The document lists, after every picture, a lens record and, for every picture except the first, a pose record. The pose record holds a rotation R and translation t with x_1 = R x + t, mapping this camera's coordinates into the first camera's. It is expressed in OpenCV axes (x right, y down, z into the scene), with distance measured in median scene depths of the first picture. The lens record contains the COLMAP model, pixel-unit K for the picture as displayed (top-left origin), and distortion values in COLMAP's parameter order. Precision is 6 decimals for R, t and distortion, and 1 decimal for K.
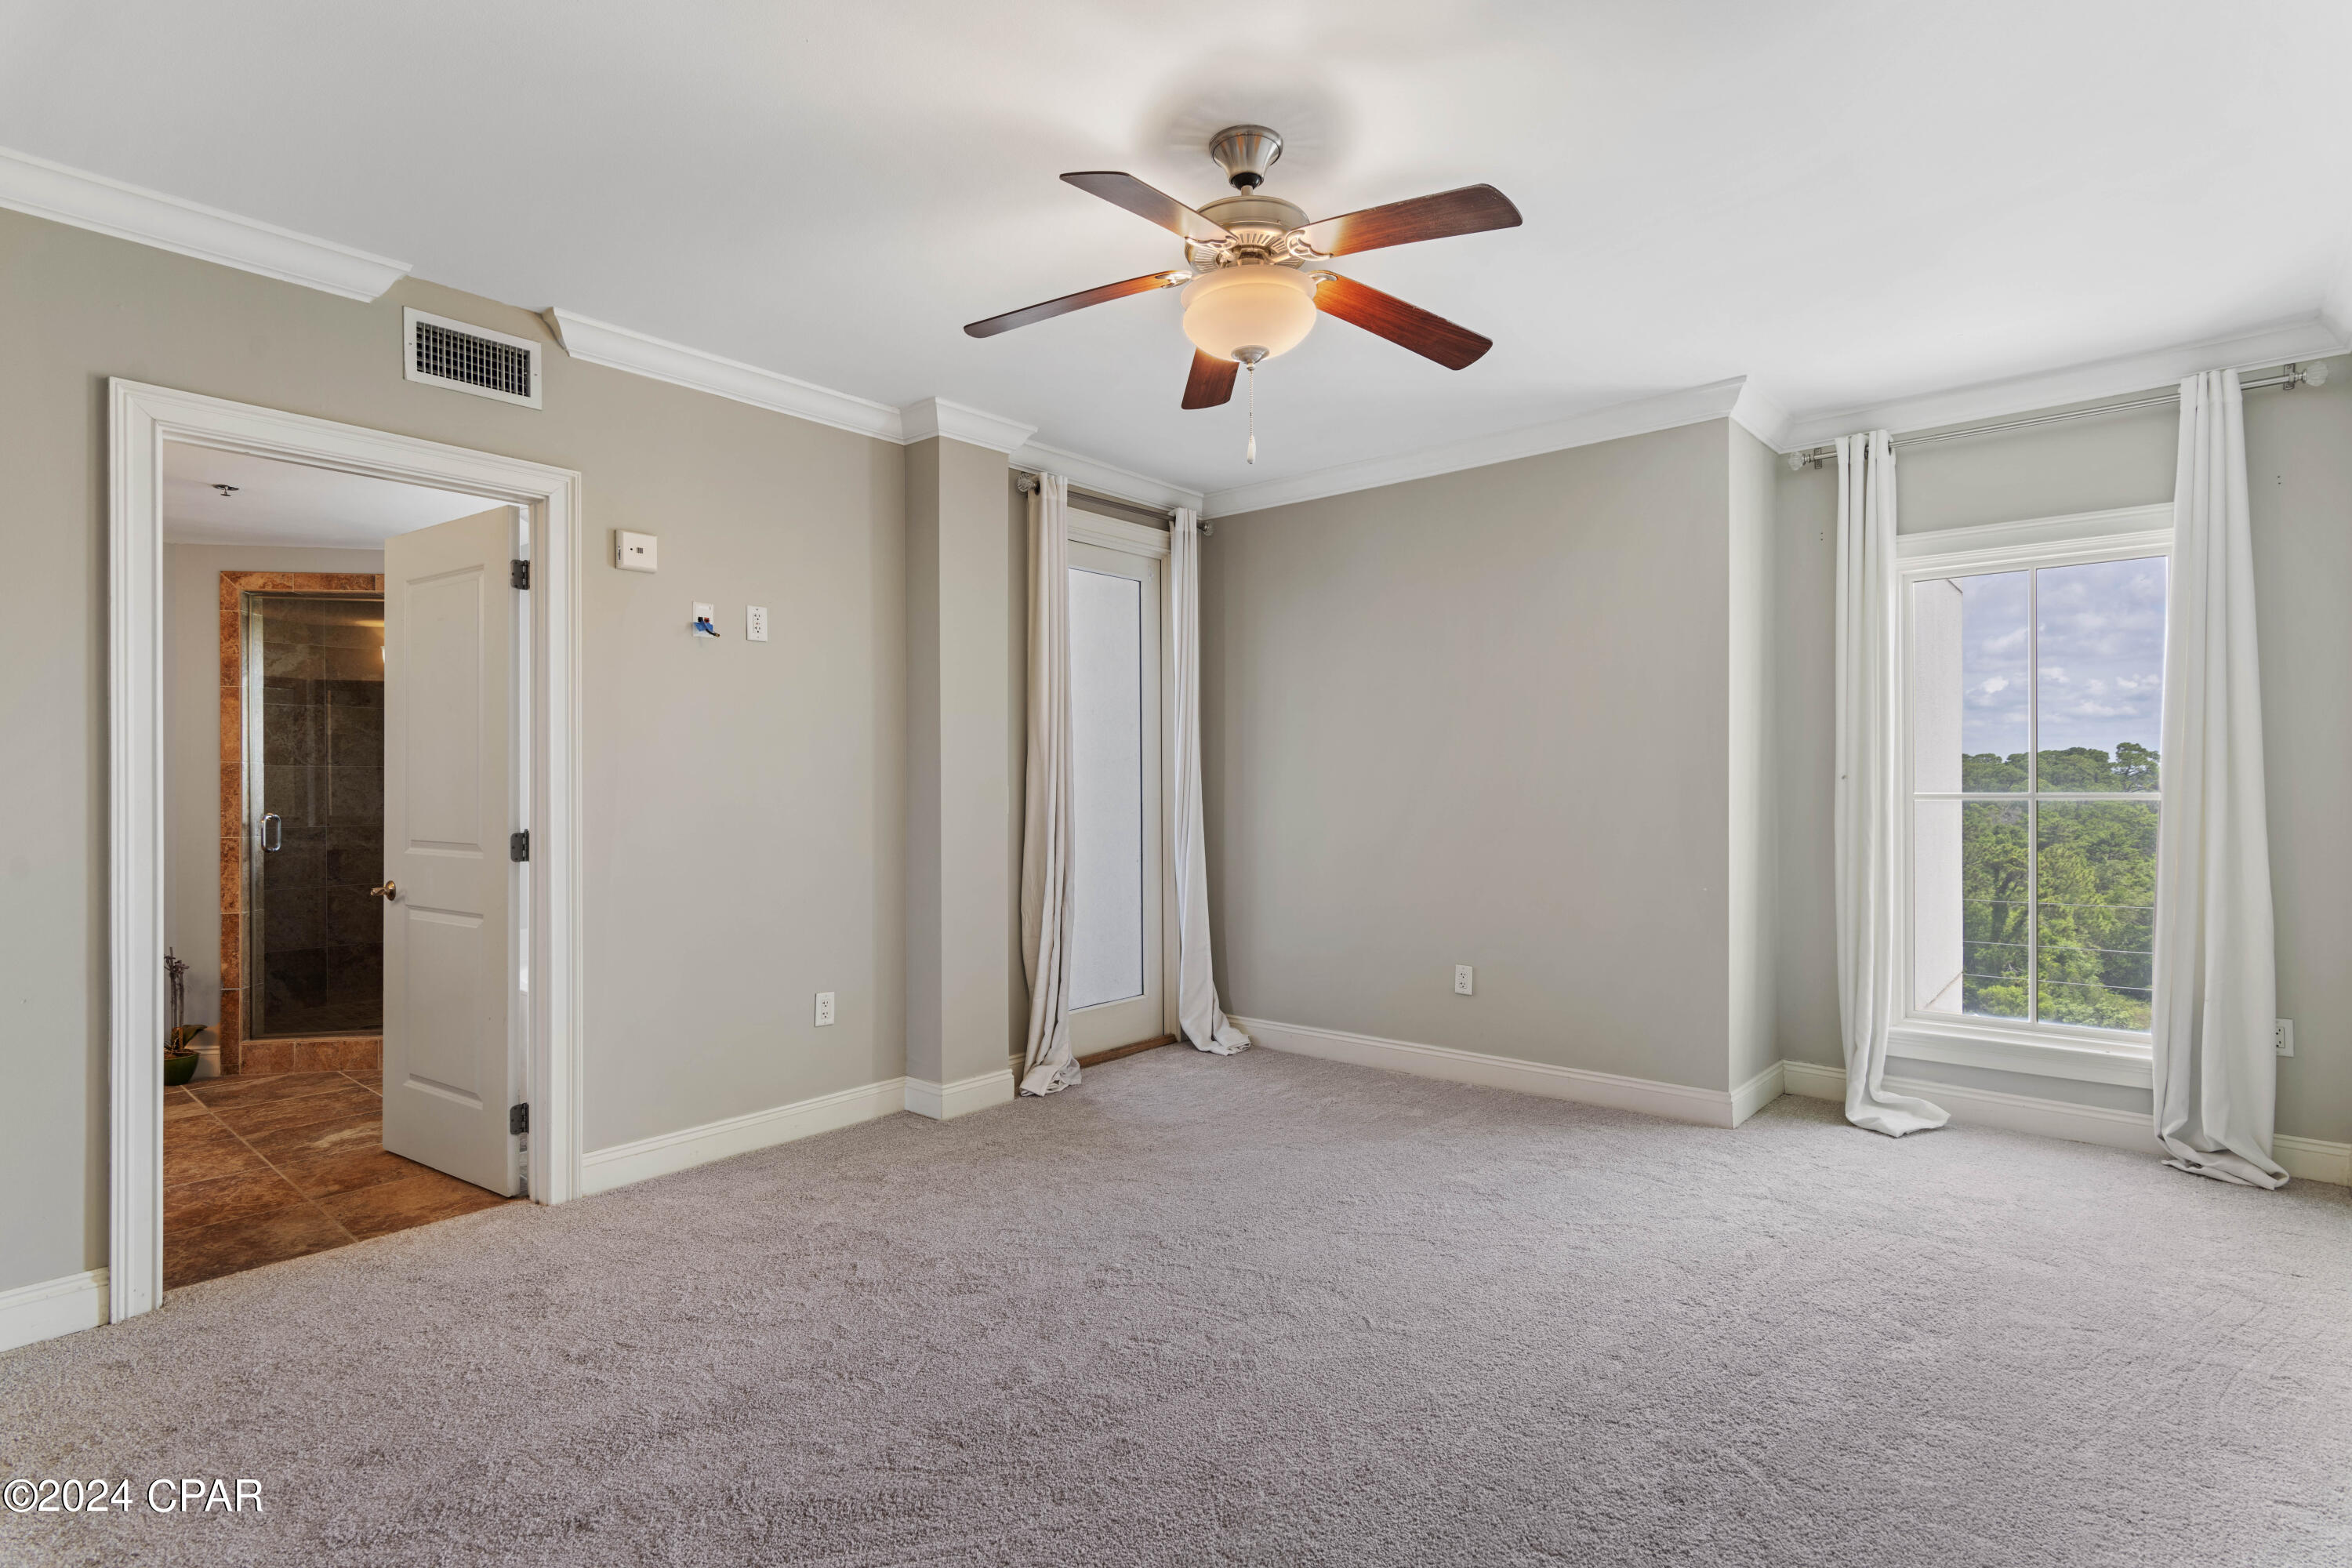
lens RADIAL K [[1154.6, 0, 1185.9], [0, 1154.6, 785.5], [0, 0, 1]] dist [0.005315, 0.000901]
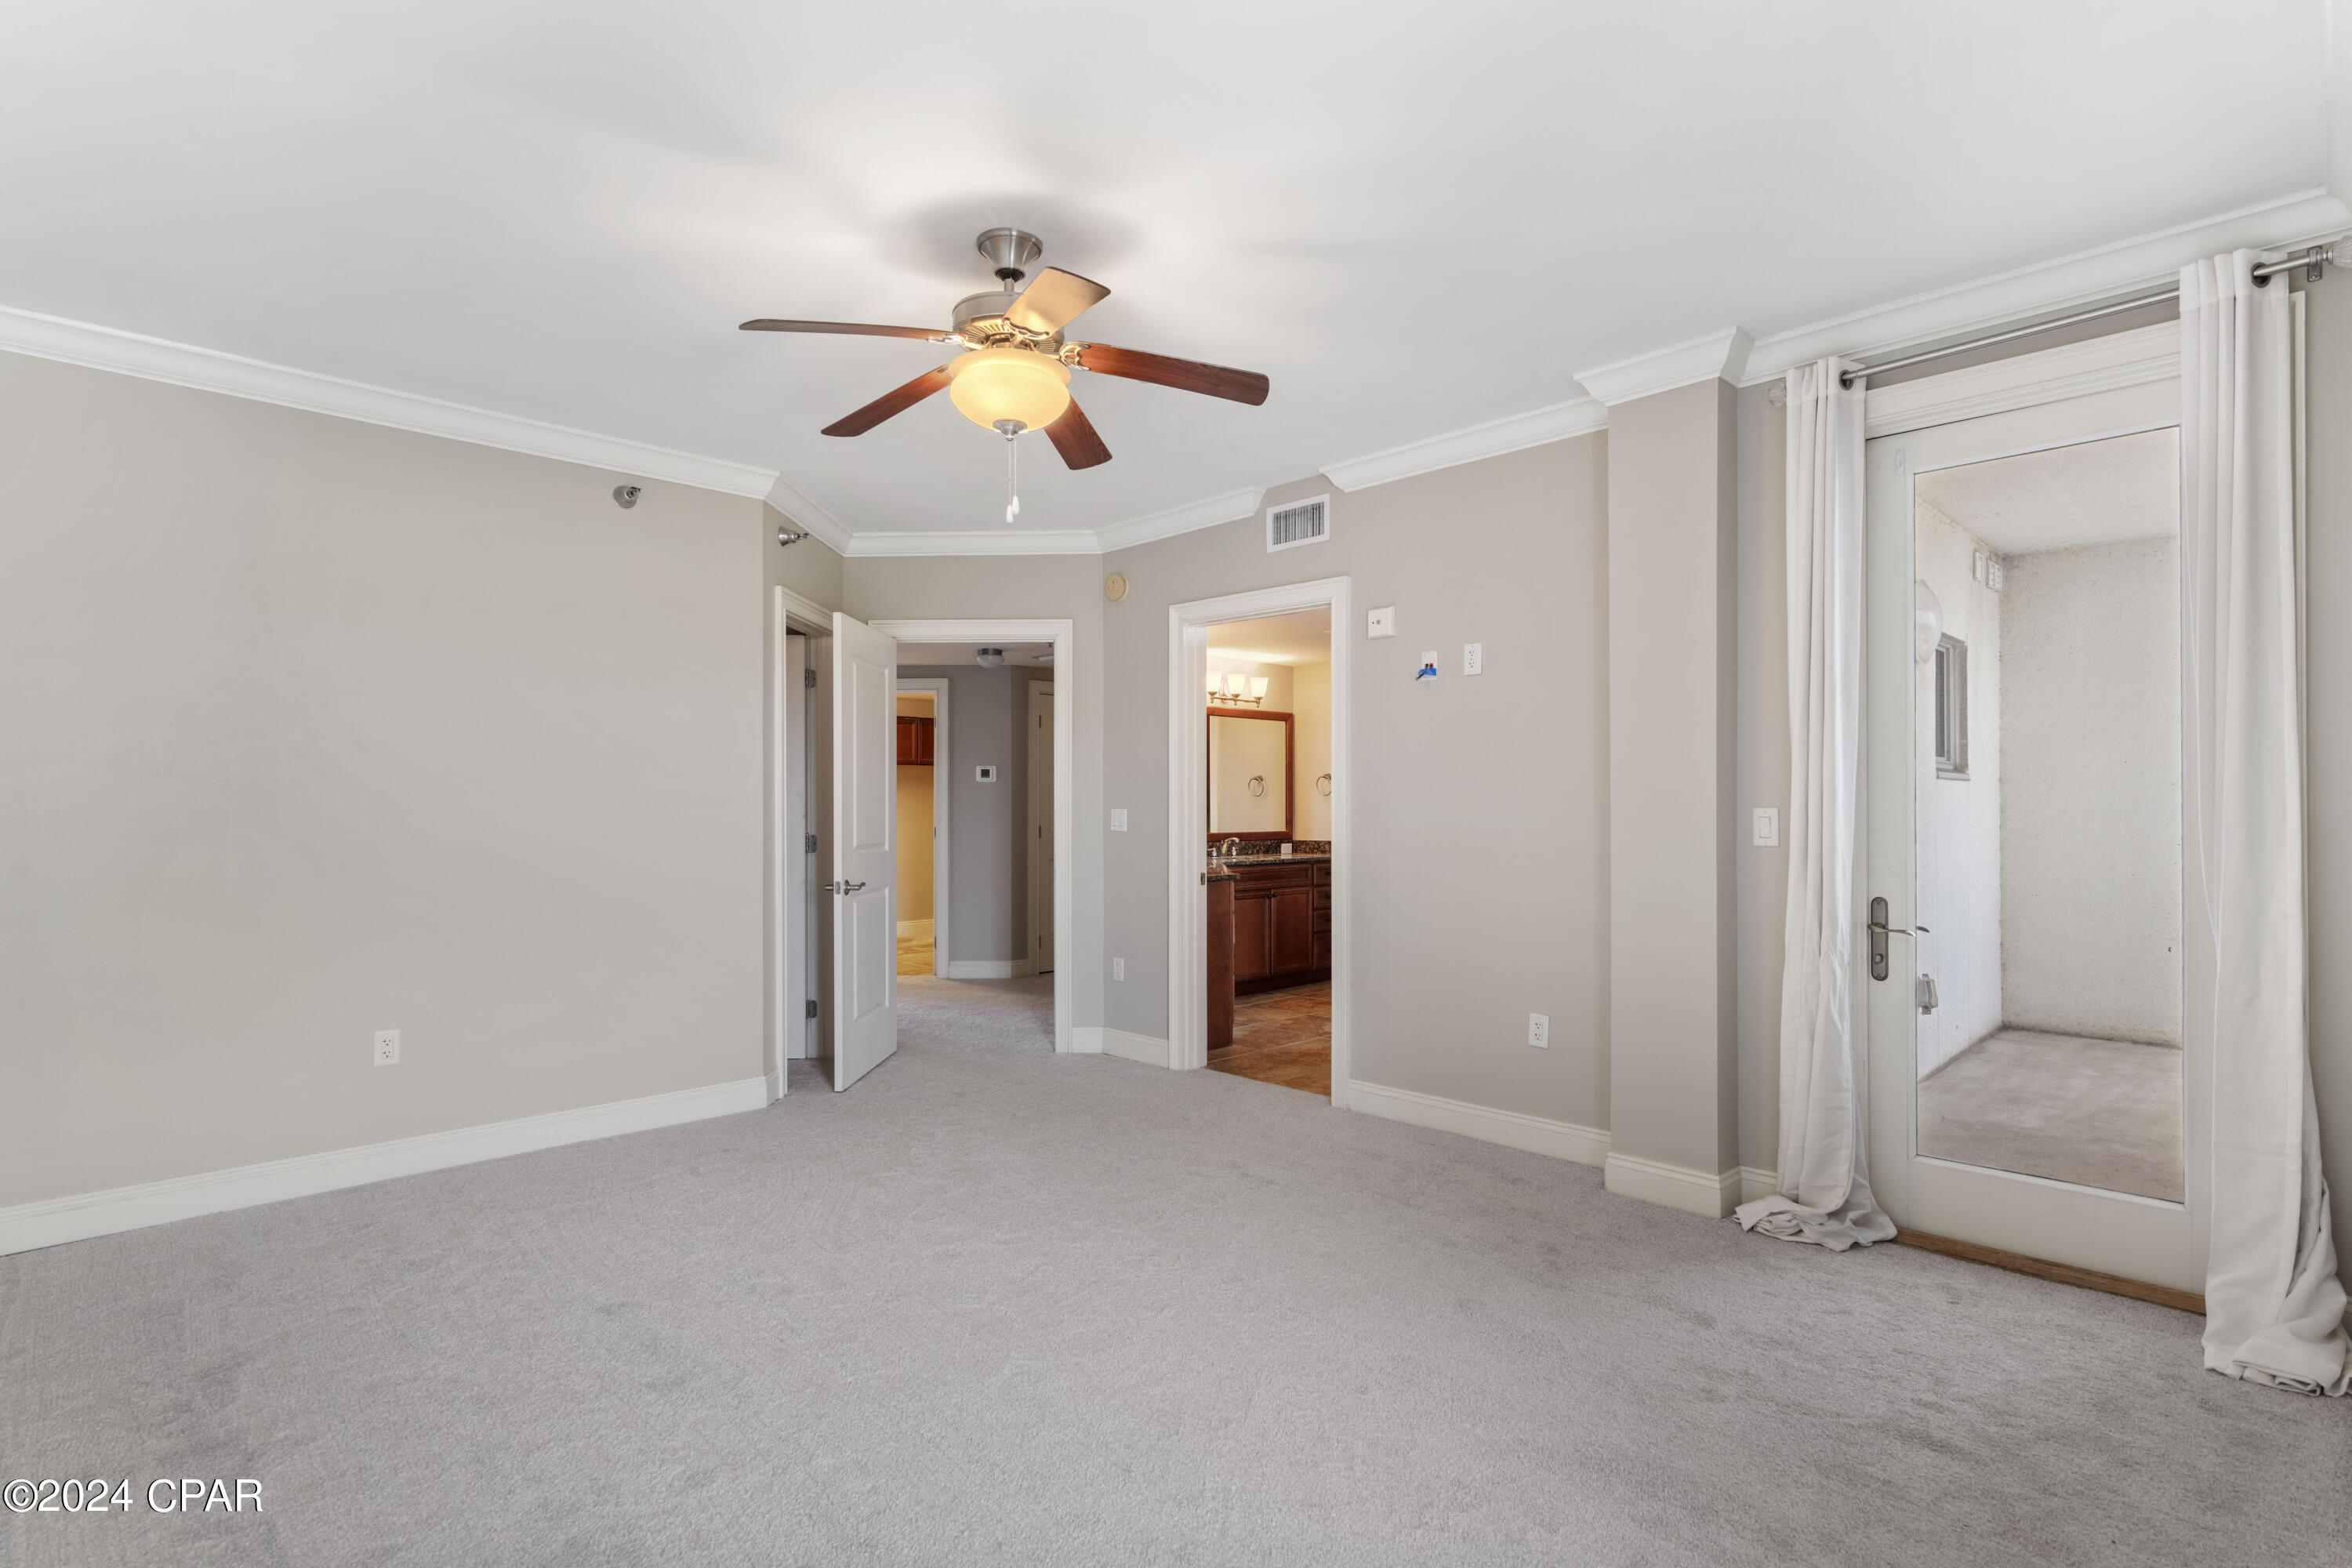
lens RADIAL K [[1154.6, 0, 1161.0], [0, 1154.6, 795.7], [0, 0, 1]] dist [0.005315, 0.000901]
pose [[-0.103726, -0.003531, -0.994600, 0.594838], [0.000732, 0.999993, -0.003626, -0.005262], [0.994606, -0.001104, -0.103723, 0.648215]]
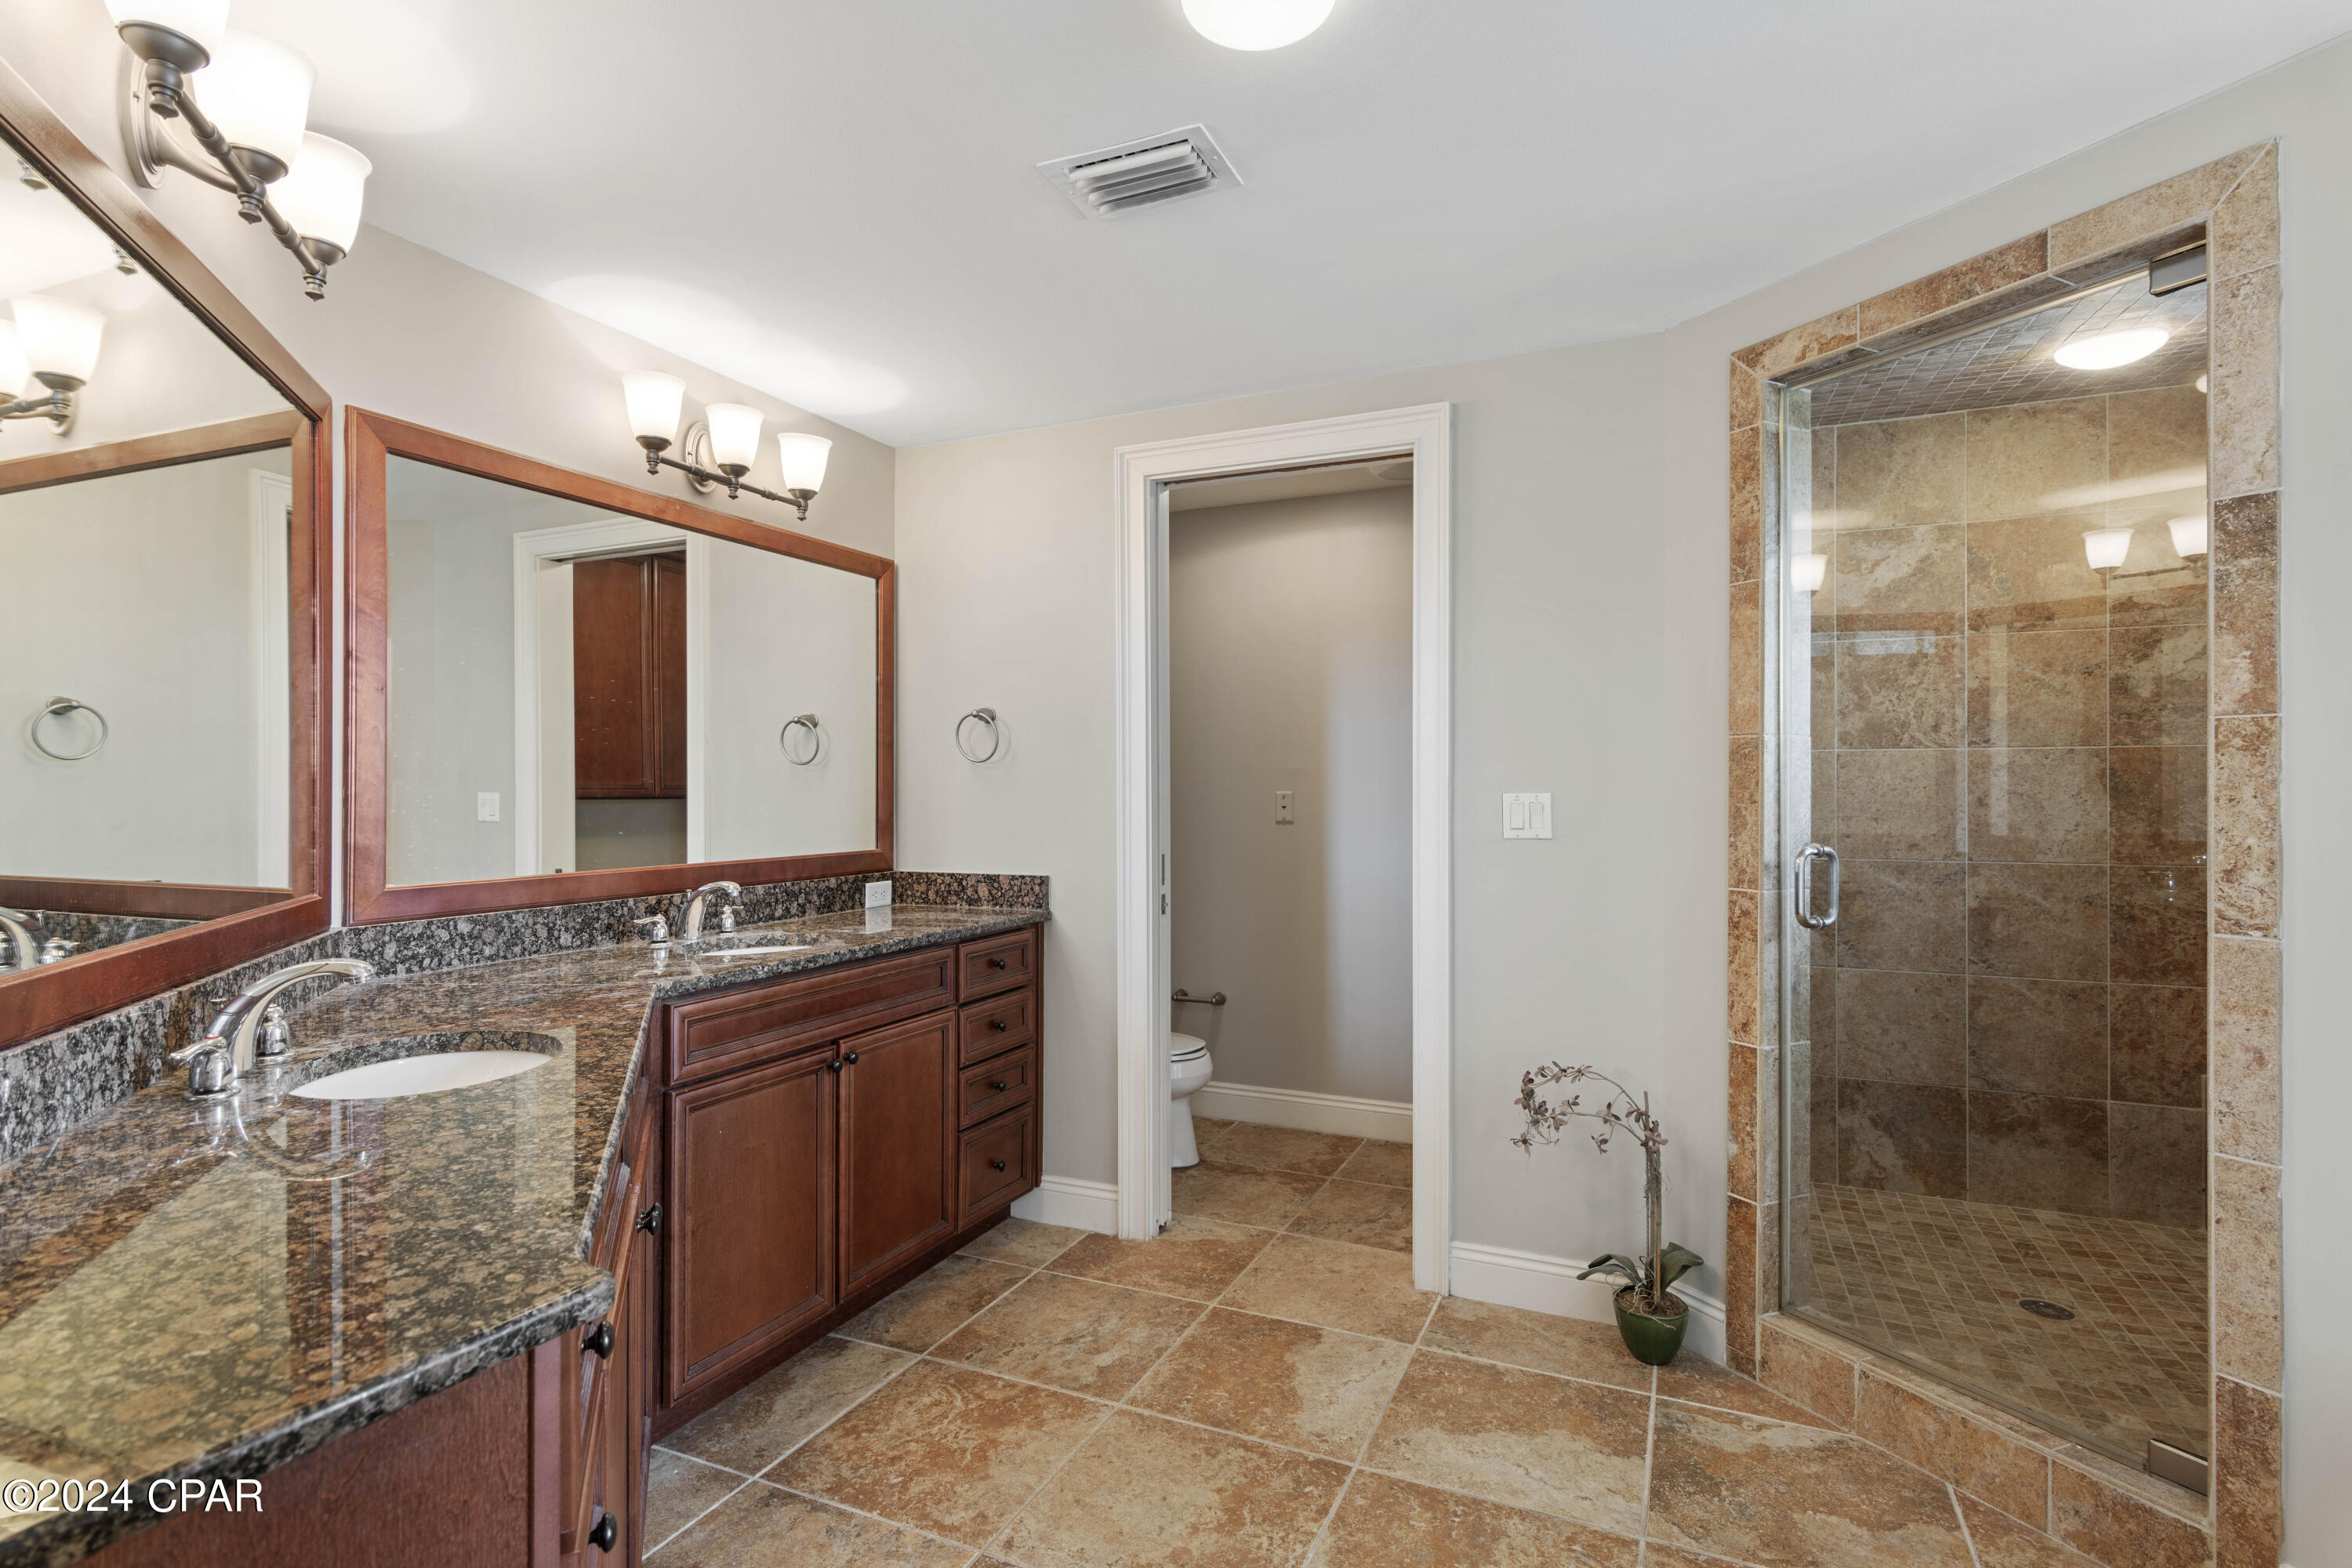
lens RADIAL K [[1154.6, 0, 1189.8], [0, 1154.6, 788.1], [0, 0, 1]] dist [0.005315, 0.000901]
pose [[0.291978, 0.004481, -0.956414, -0.424585], [-0.003932, 0.999986, 0.003485, 0.000900], [0.956417, 0.002743, 0.291992, 0.632408]]
